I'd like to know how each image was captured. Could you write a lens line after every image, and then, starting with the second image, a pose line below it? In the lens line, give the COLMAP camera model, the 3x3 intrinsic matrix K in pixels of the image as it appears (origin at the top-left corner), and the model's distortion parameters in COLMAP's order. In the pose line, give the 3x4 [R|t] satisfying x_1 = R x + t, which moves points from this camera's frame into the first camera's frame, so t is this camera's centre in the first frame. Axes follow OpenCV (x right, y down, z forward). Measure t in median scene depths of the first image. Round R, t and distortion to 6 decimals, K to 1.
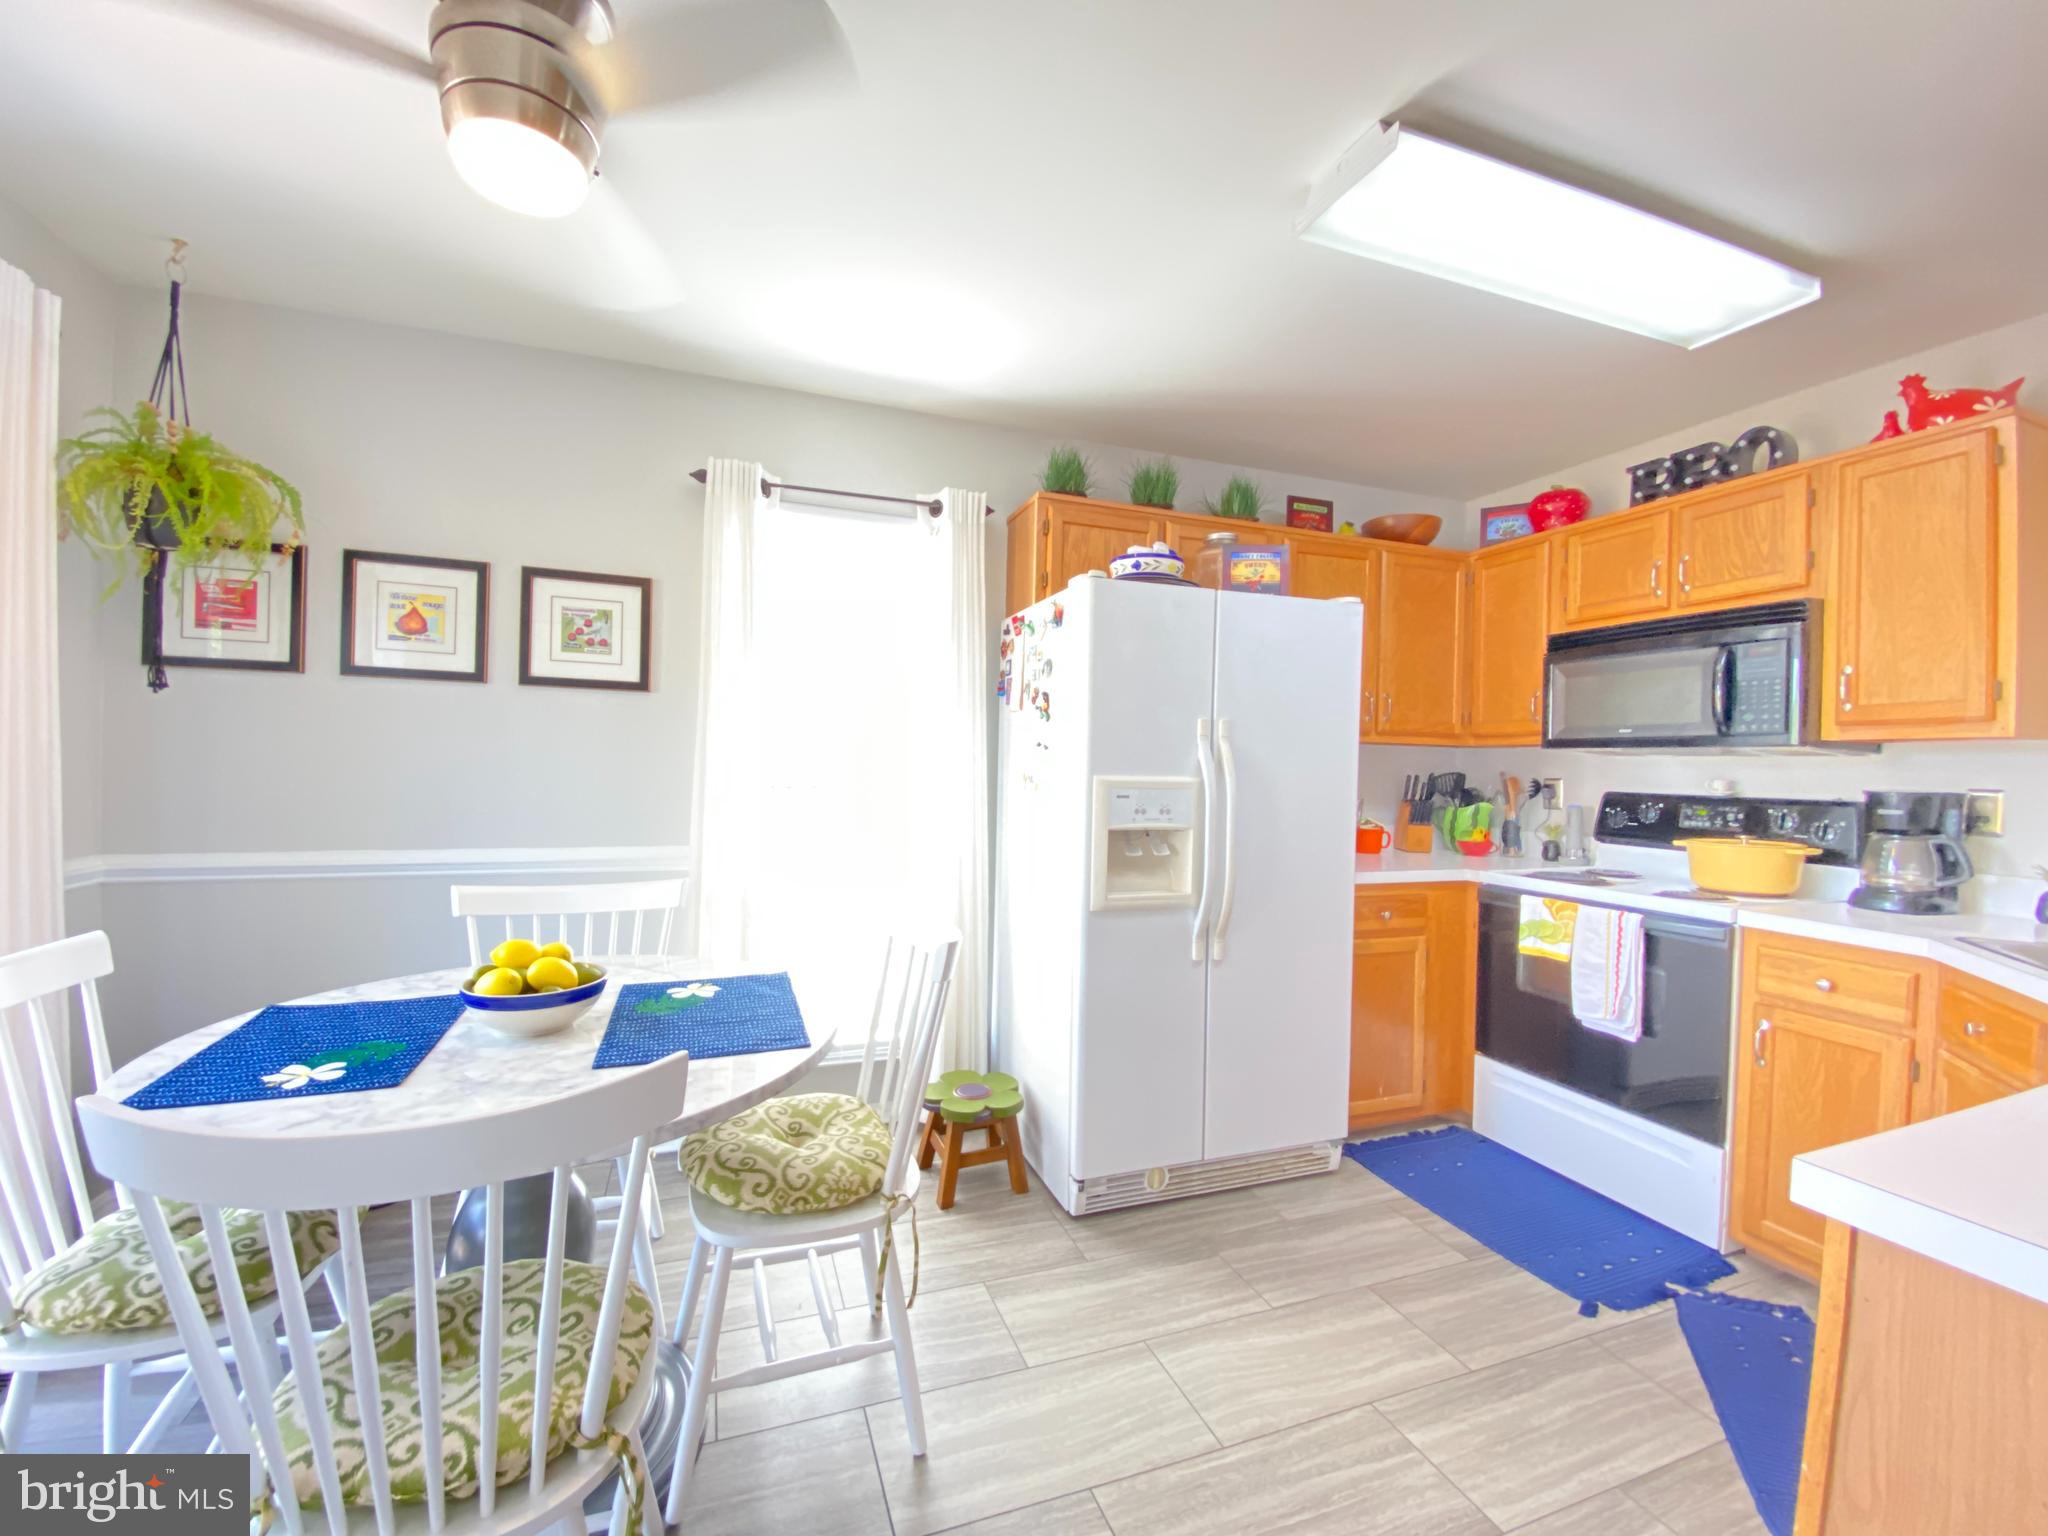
lens RADIAL K [[834.8, 0, 967.0], [0, 834.8, 775.3], [0, 0, 1]] dist [0.007064, -0.014091]
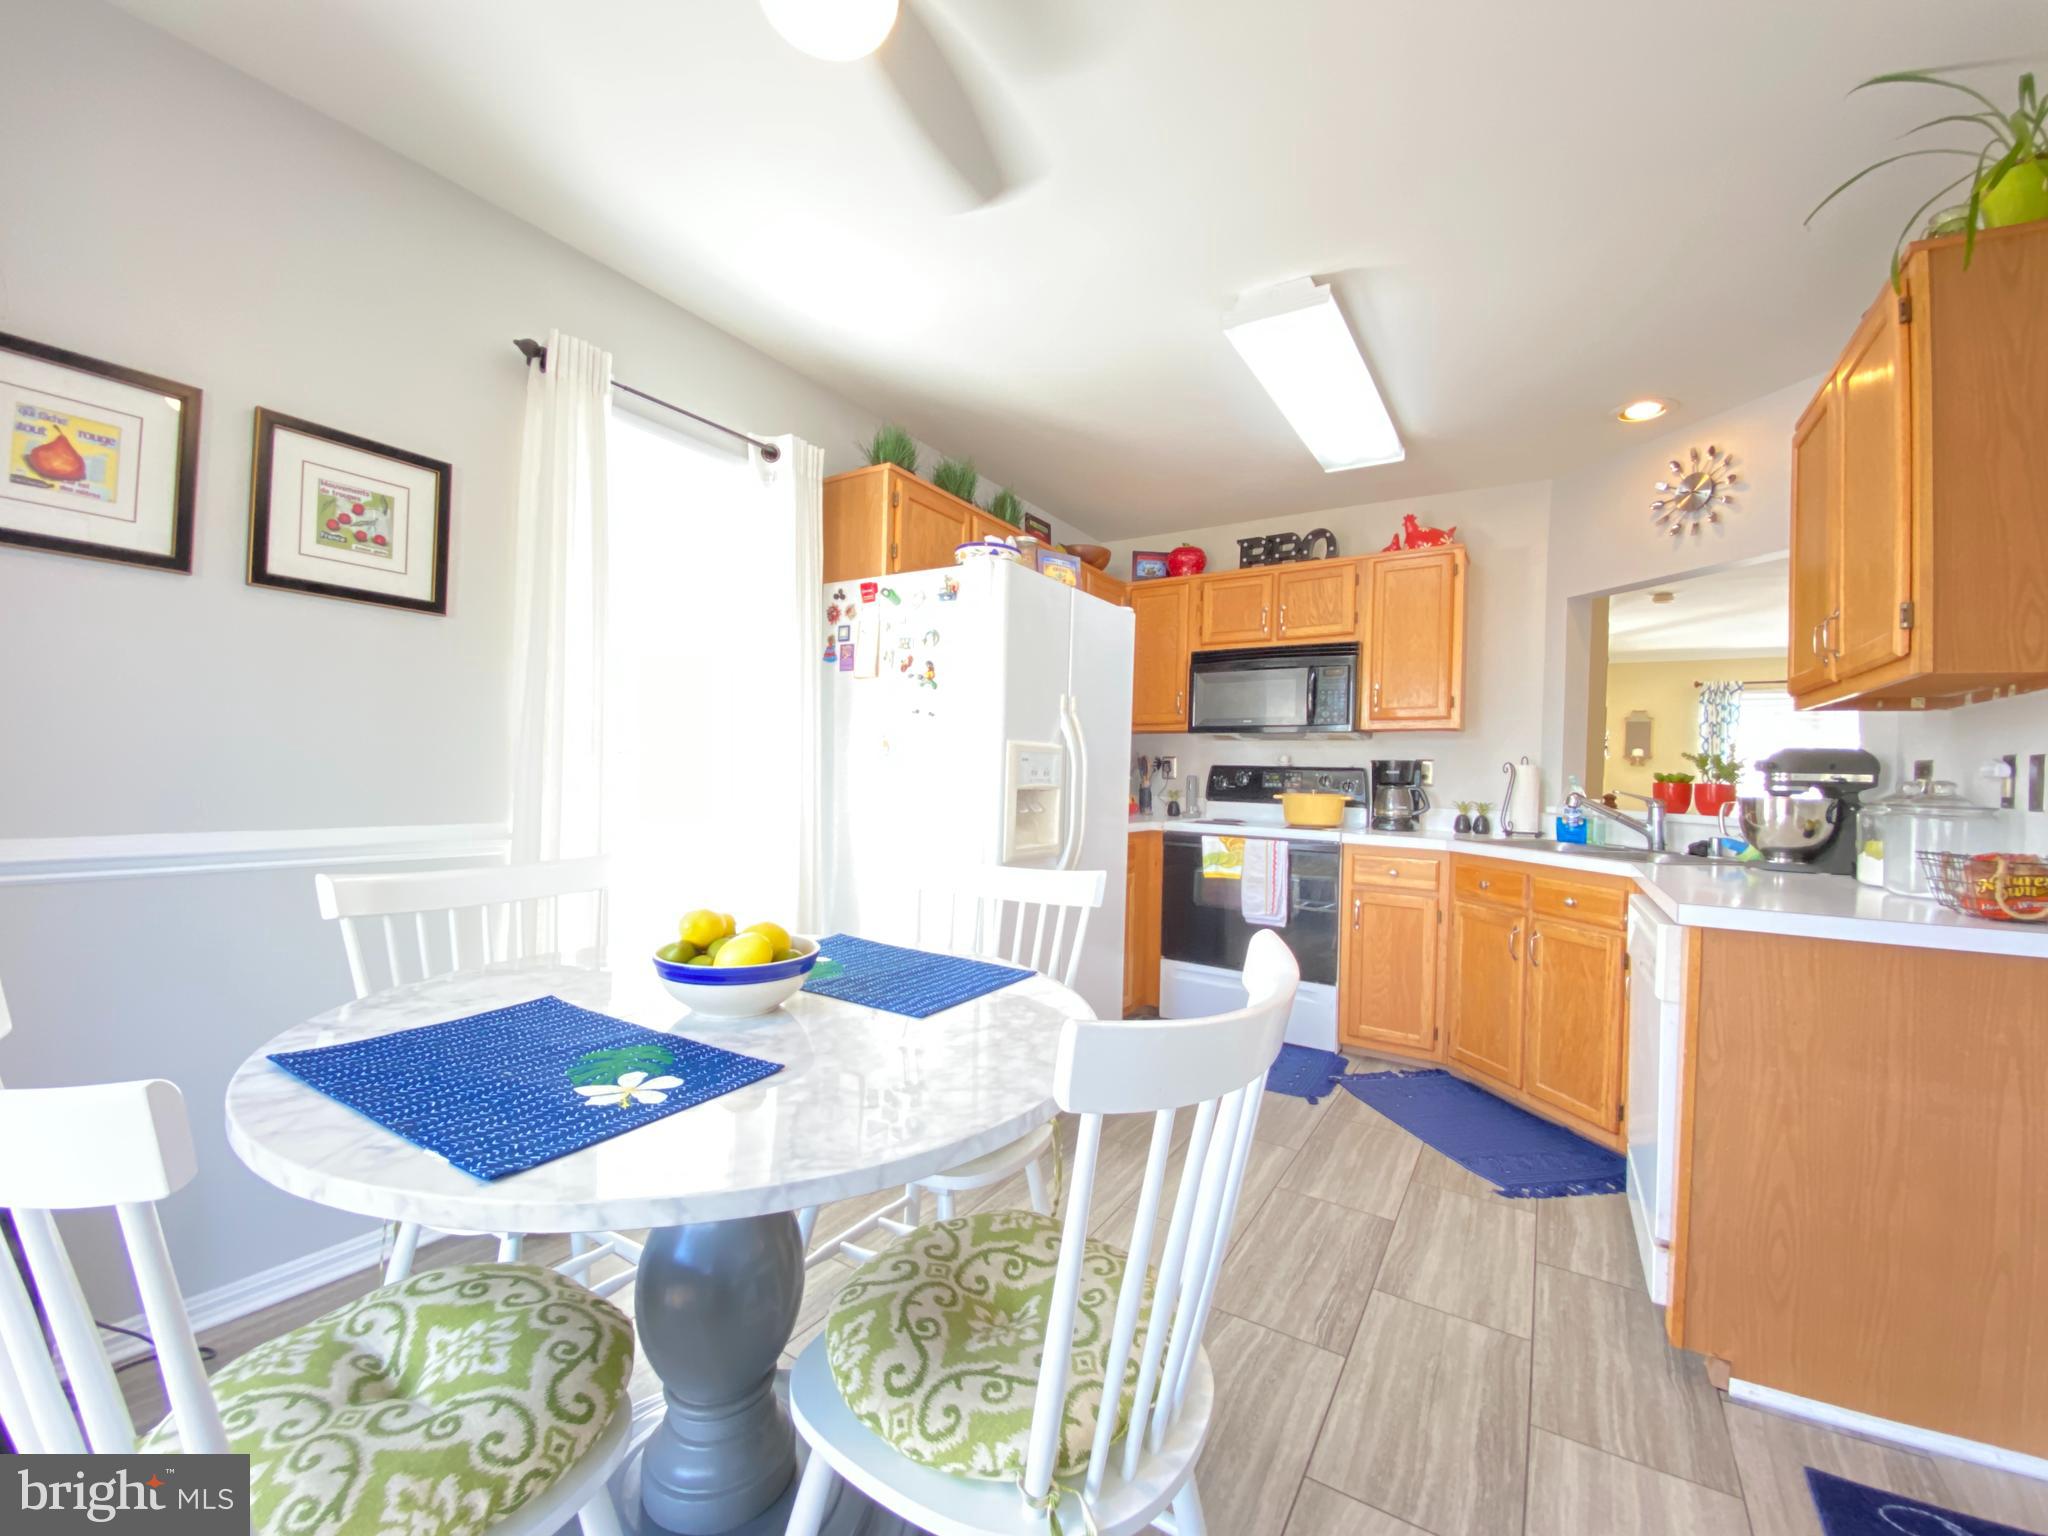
lens RADIAL K [[834.8, 0, 1027.9], [0, 834.8, 770.0], [0, 0, 1]] dist [0.007064, -0.014091]
pose [[0.786198, 0.002859, 0.617968, -0.470077], [-0.003393, 0.999994, -0.000310, 0.038553], [-0.617965, -0.001853, 0.786203, 0.103504]]
